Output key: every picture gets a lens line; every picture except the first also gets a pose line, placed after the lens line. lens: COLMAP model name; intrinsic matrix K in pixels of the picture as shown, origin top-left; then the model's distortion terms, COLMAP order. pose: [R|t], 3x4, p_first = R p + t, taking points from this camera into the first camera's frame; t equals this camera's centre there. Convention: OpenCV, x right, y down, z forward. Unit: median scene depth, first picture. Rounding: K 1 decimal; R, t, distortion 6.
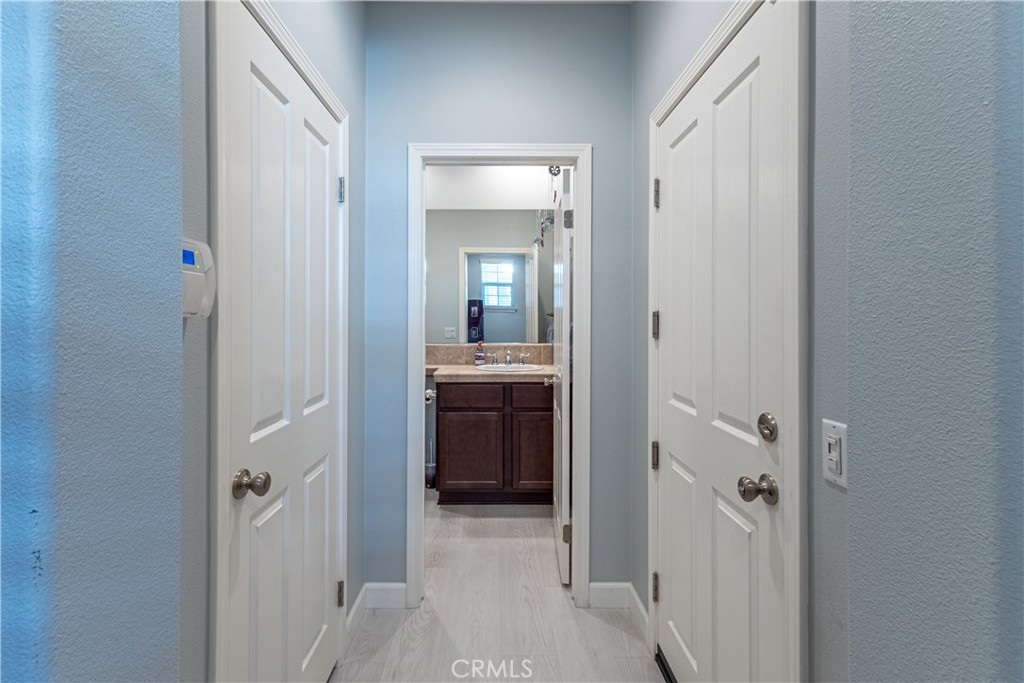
lens RADIAL K [[477.1, 0, 509.5], [0, 477.1, 326.8], [0, 0, 1]] dist [0.012528, 0.000666]
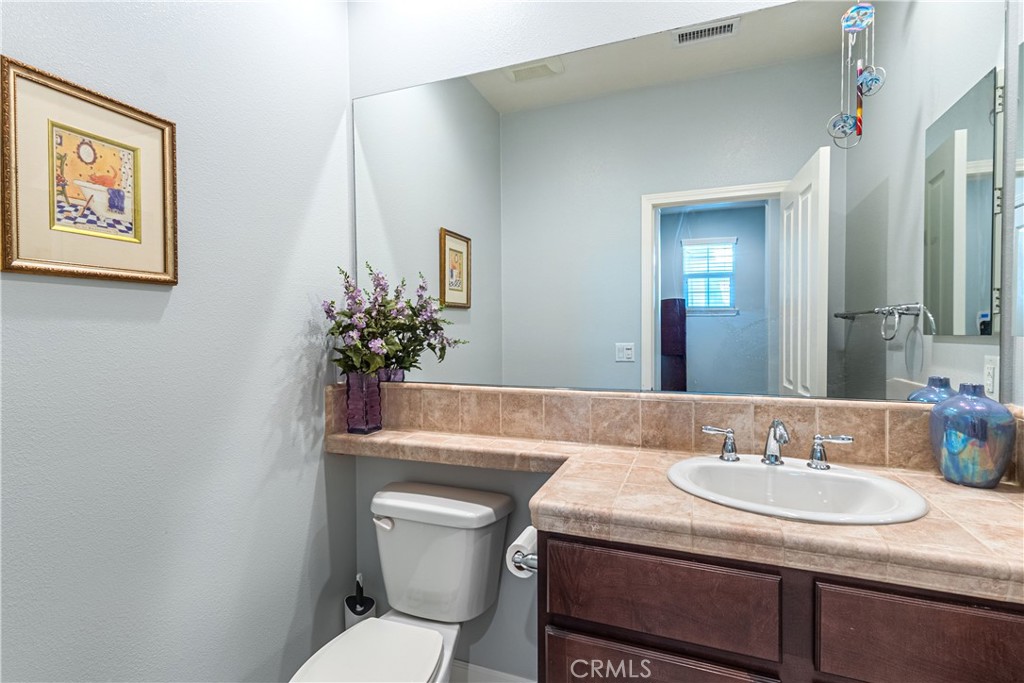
lens RADIAL K [[484.0, 0, 512.0], [0, 484.0, 341.5], [0, 0, 1]] dist [-0.001077, -0.000007]
pose [[0.923130, 0.005305, -0.384451, -0.029885], [-0.000429, 0.999918, 0.012767, -0.007345], [0.384487, -0.011620, 0.923057, 0.447150]]
